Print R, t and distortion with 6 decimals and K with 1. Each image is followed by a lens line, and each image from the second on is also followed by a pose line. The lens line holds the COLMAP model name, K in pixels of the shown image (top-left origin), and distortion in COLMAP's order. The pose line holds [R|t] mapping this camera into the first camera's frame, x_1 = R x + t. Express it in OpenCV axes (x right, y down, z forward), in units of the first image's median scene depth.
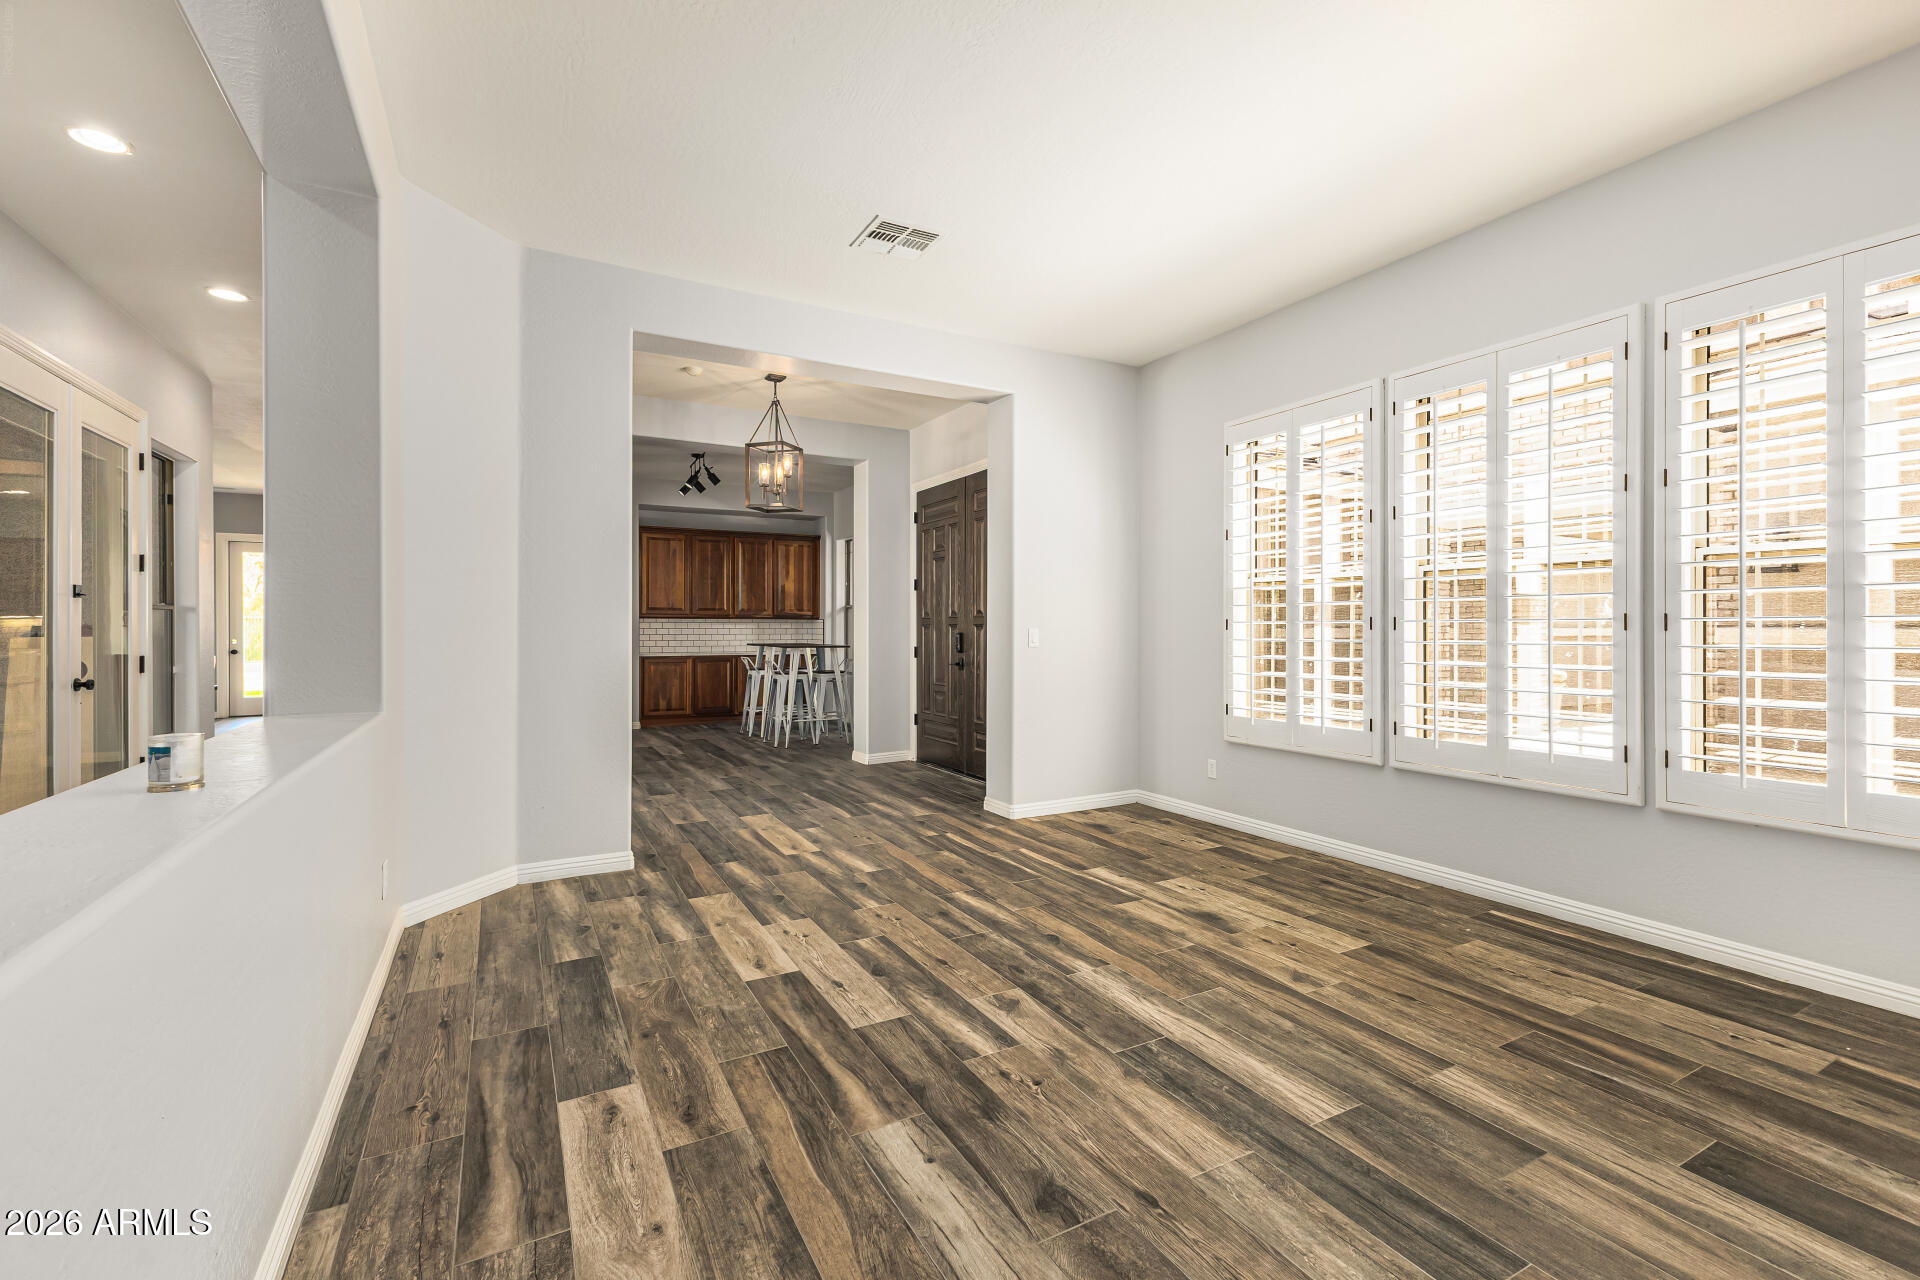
lens RADIAL K [[823.8, 0, 961.5], [0, 823.8, 633.0], [0, 0, 1]] dist [0.013230, -0.004657]
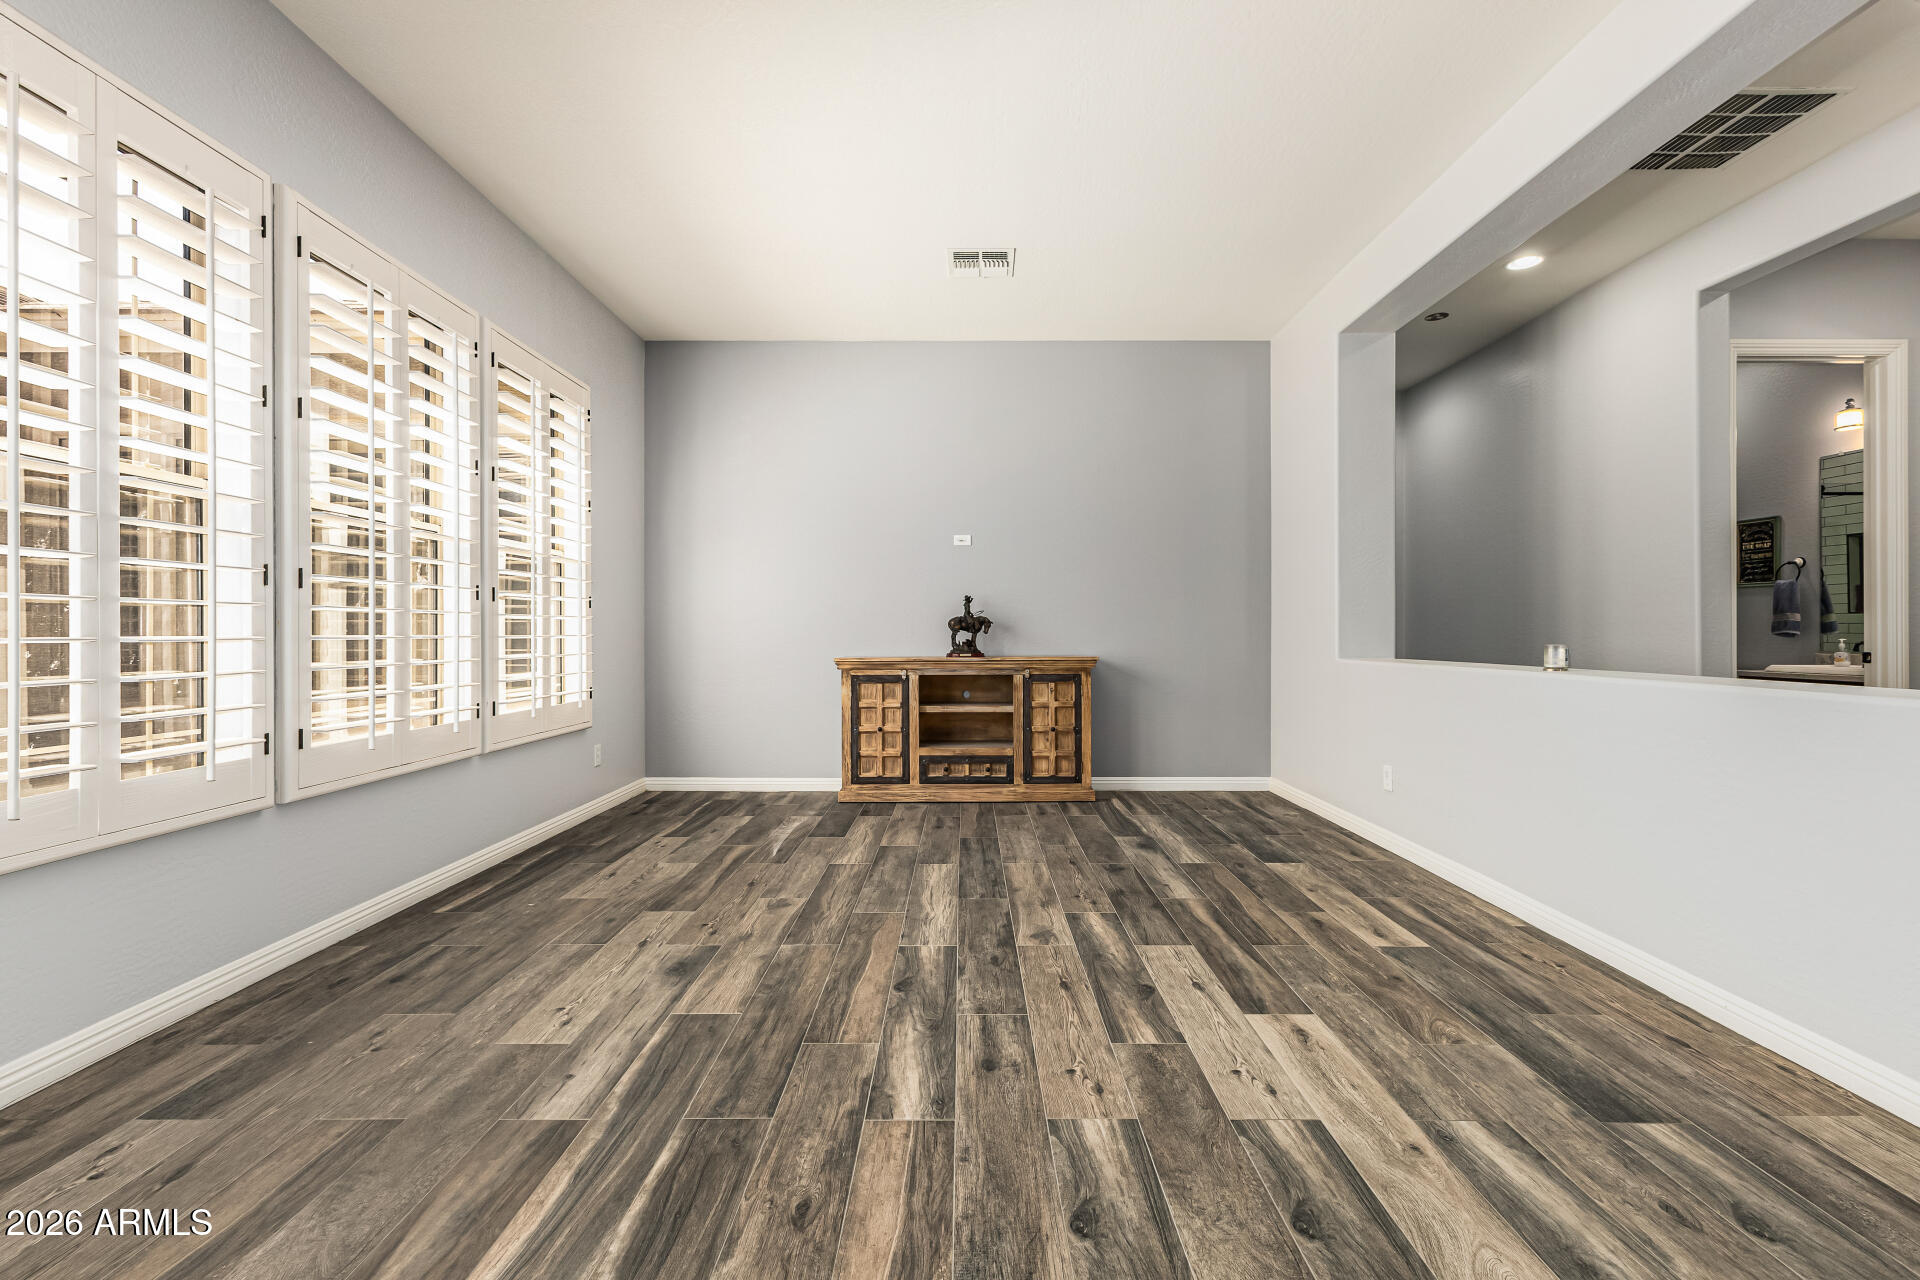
lens RADIAL K [[823.8, 0, 963.7], [0, 823.8, 632.5], [0, 0, 1]] dist [0.013230, -0.004657]
pose [[-0.874671, 0.002114, 0.484713, -0.337204], [0.003703, 0.999990, 0.002322, 0.042247], [-0.484704, 0.003826, -0.874670, 1.776116]]
